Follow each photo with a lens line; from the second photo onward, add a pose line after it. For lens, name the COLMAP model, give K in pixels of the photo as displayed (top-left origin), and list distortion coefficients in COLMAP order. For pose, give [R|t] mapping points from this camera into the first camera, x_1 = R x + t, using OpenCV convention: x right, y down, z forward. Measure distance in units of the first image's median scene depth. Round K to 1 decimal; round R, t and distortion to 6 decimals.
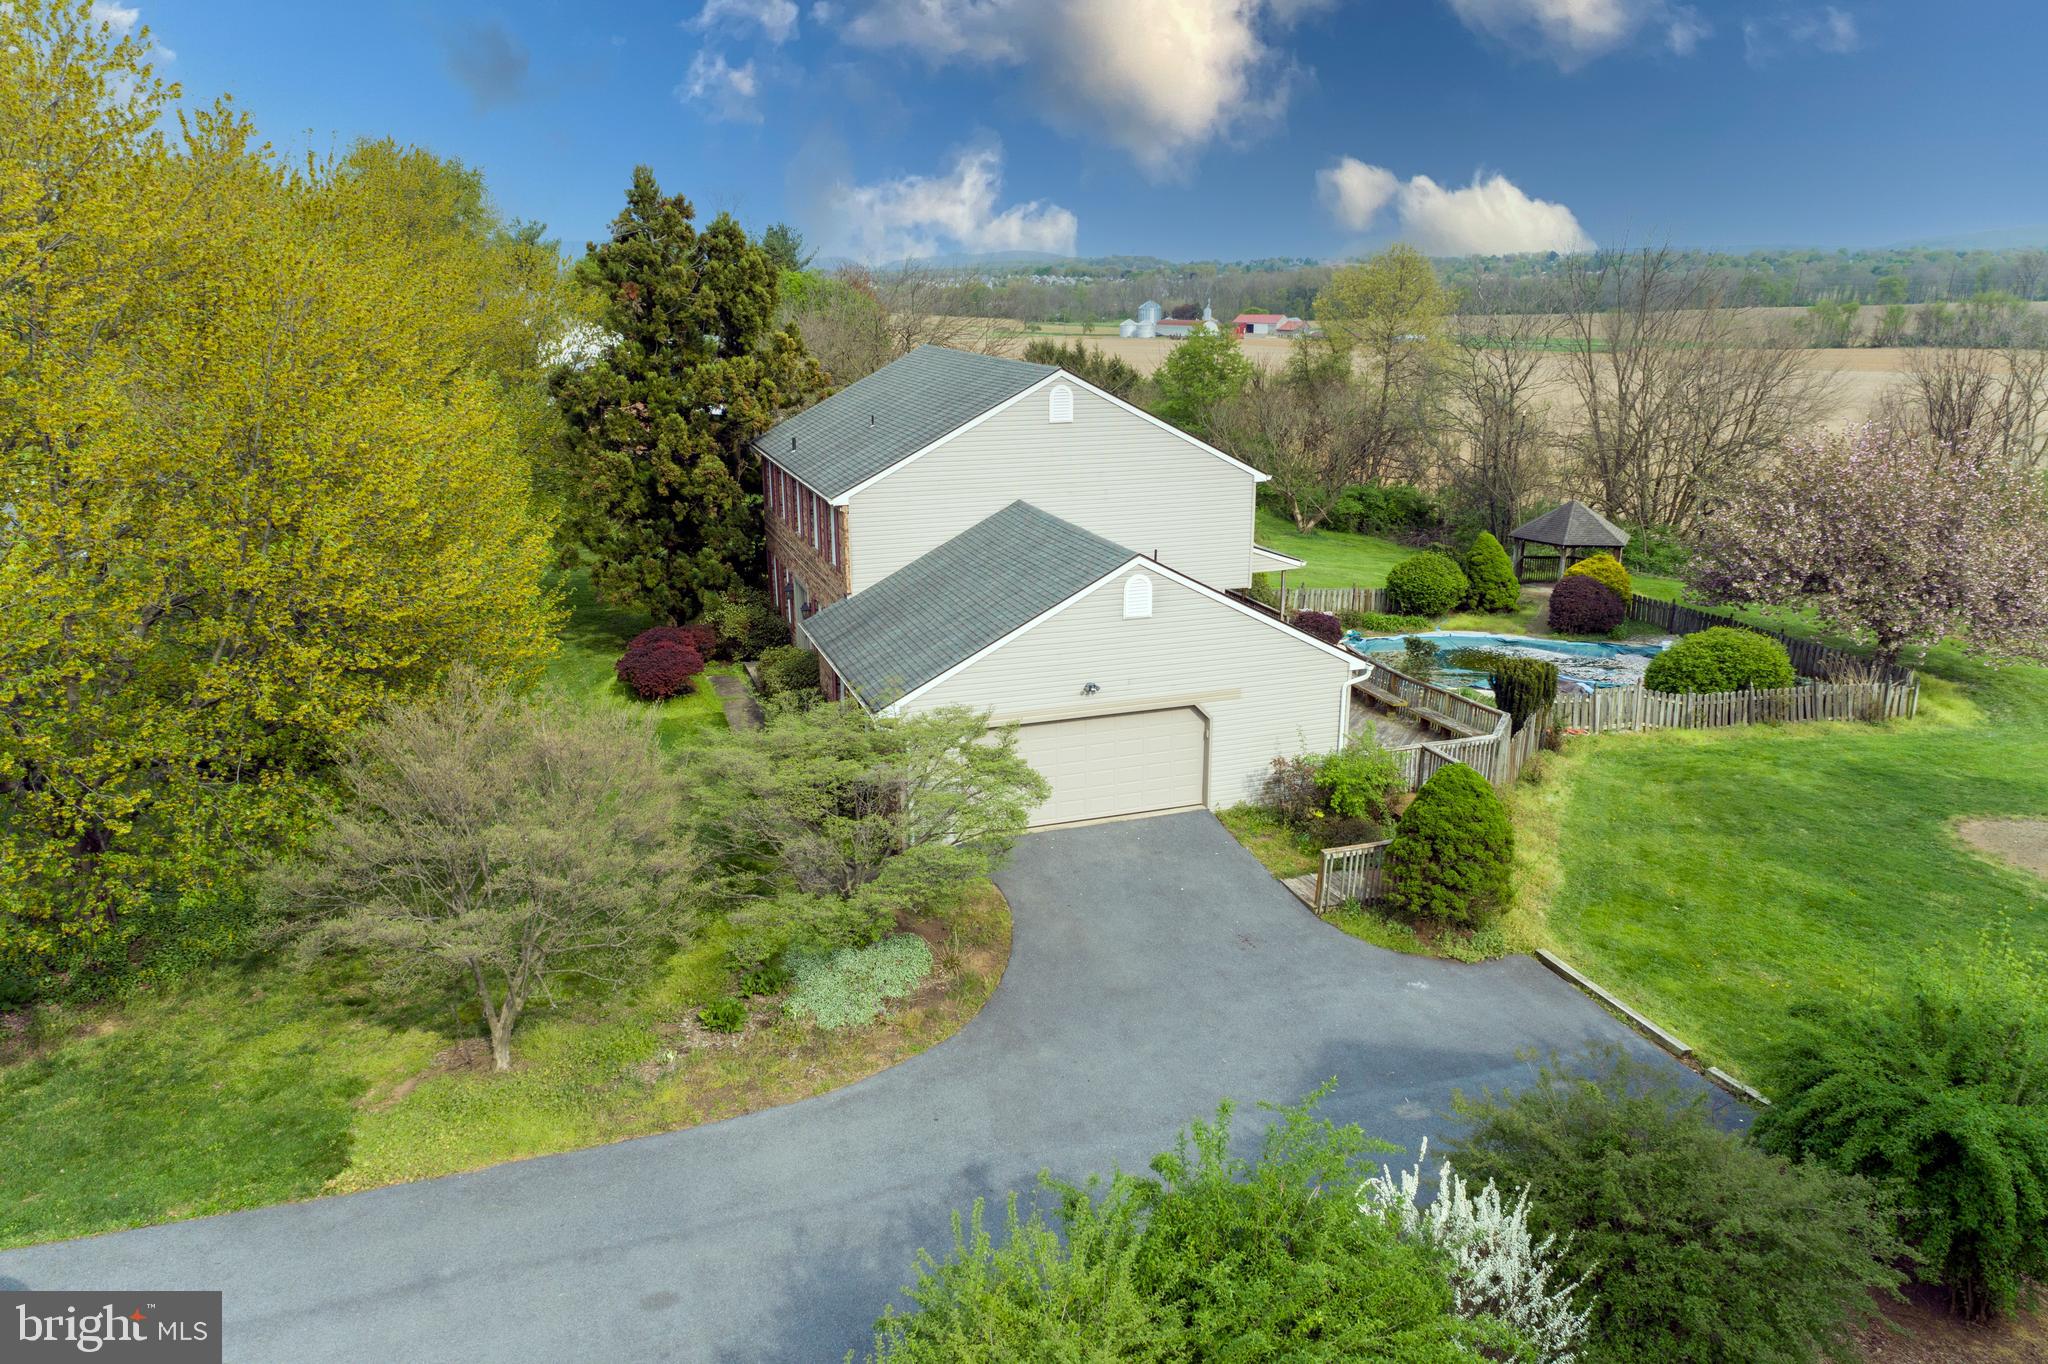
lens RADIAL K [[1370.3, 0, 1022.1], [0, 1370.3, 689.8], [0, 0, 1]] dist [0.027758, 0.009805]
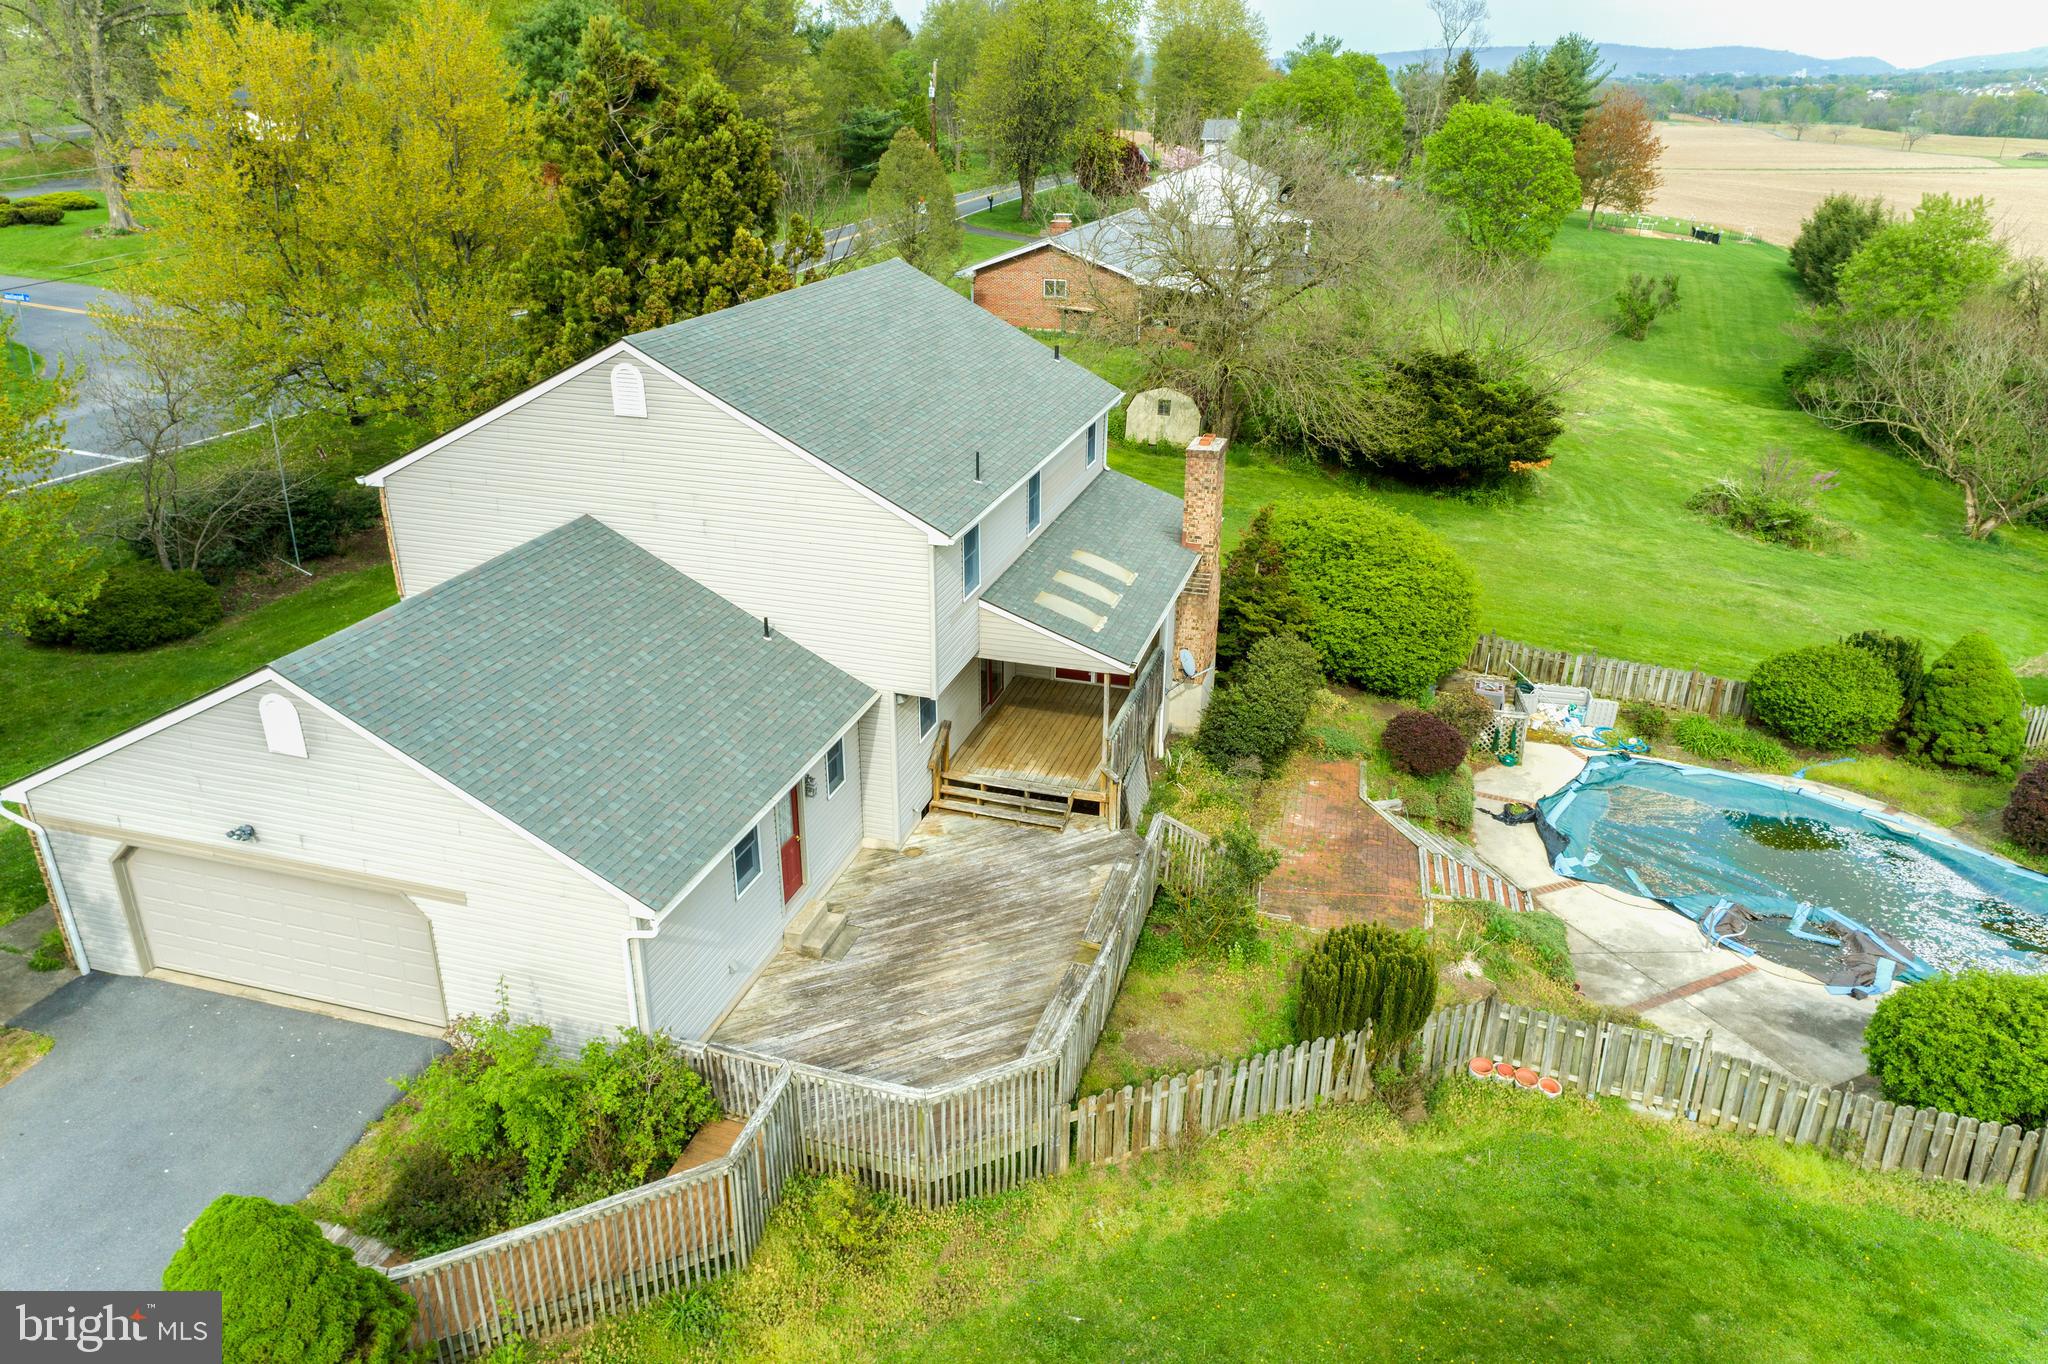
lens RADIAL K [[1370.3, 0, 1028.2], [0, 1370.3, 680.7], [0, 0, 1]] dist [0.027758, 0.009805]
pose [[0.808527, 0.243157, -0.535872, 0.686723], [-0.179912, 0.969175, 0.168321, -0.250297], [0.560282, -0.039682, 0.827351, 0.606966]]
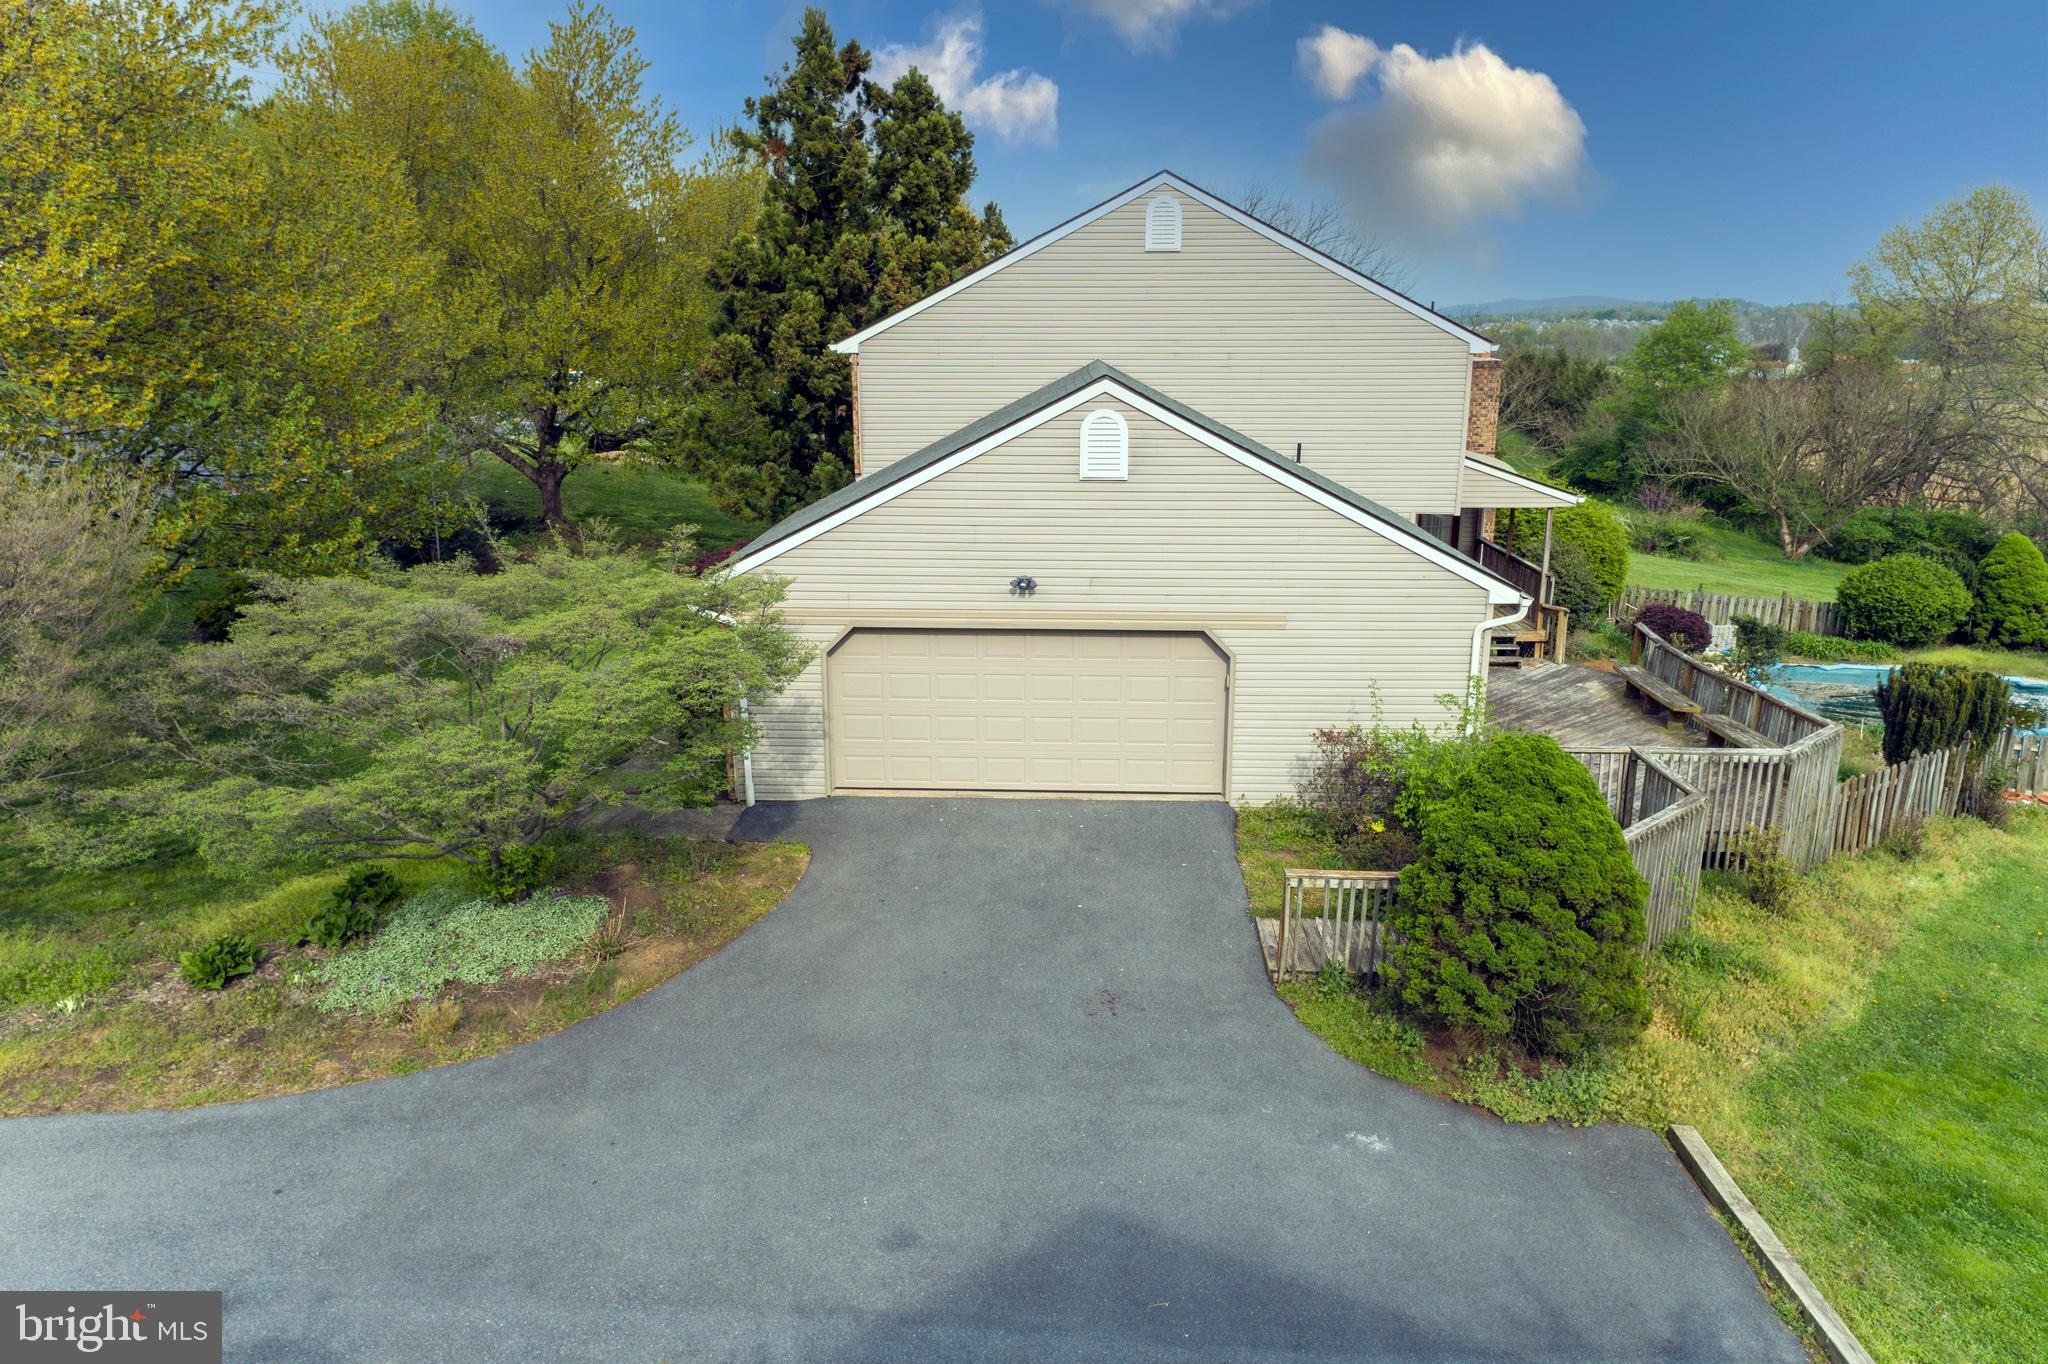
lens RADIAL K [[1370.3, 0, 1020.6], [0, 1370.3, 687.1], [0, 0, 1]] dist [0.027758, 0.009805]
pose [[0.930161, 0.096588, -0.354218, 0.267393], [-0.108574, 0.993989, -0.014069, 0.053421], [0.350730, 0.051546, 0.935057, 0.370539]]
